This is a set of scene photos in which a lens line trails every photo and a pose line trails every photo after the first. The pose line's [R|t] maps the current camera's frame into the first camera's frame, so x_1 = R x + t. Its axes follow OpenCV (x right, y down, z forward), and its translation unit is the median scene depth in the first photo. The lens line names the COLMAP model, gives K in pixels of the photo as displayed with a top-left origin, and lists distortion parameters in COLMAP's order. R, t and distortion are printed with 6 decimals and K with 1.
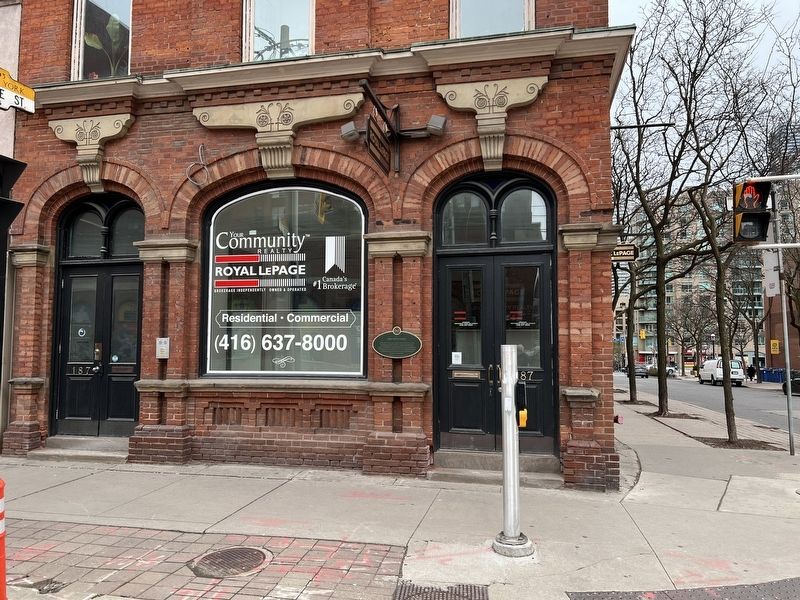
lens RADIAL K [[614.9, 0, 403.2], [0, 614.9, 303.8], [0, 0, 1]] dist [0.056702, -0.021897]
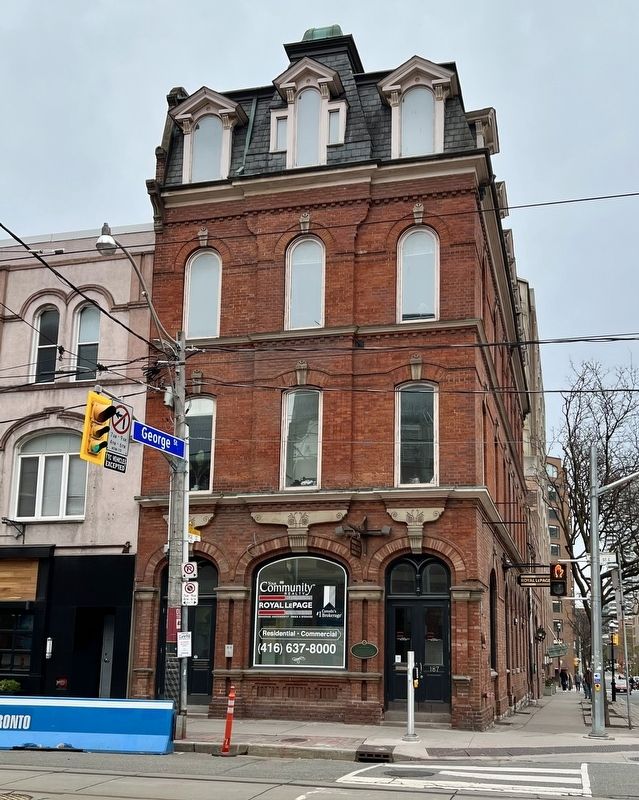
lens RADIAL K [[884.4, 0, 351.6], [0, 884.4, 470.0], [0, 0, 1]] dist [0.128512, 0.000000]
pose [[0.999318, 0.005788, -0.036464, 0.042398], [-0.010502, 0.991400, -0.130445, -0.111984], [0.035395, 0.130739, 0.990785, -1.577561]]
